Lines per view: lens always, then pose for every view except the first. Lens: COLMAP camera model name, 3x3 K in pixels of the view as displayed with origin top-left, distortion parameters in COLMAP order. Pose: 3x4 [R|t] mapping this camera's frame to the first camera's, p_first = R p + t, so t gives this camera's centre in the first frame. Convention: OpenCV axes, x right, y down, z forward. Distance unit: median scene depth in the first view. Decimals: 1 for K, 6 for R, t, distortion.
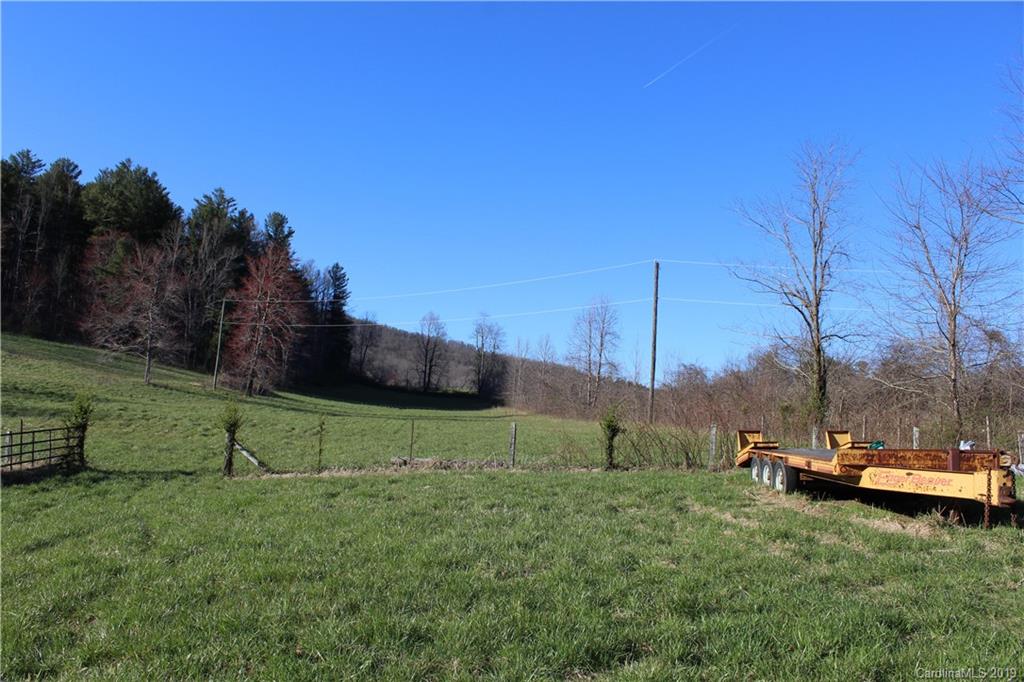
lens RADIAL K [[855.0, 0, 518.9], [0, 855.0, 346.5], [0, 0, 1]] dist [-0.165692, 0.138498]
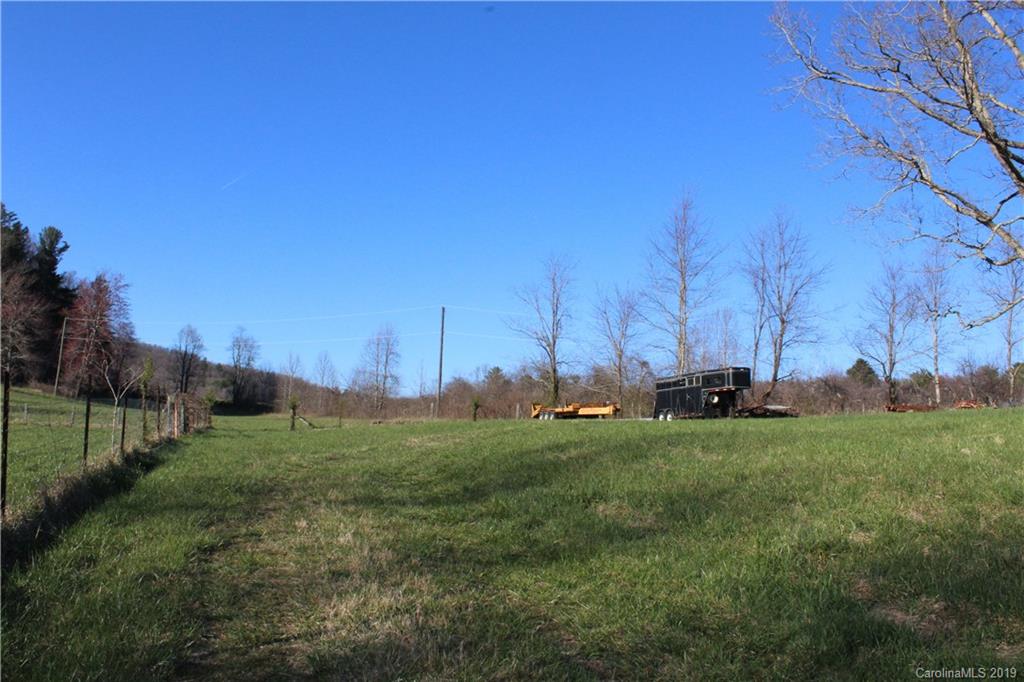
lens RADIAL K [[855.0, 0, 528.9], [0, 855.0, 330.6], [0, 0, 1]] dist [-0.165692, 0.138498]
pose [[0.943537, 0.023541, 0.330430, -0.126158], [-0.012709, 0.999310, -0.034904, -0.006885], [-0.331024, 0.028734, 0.943185, -0.296958]]
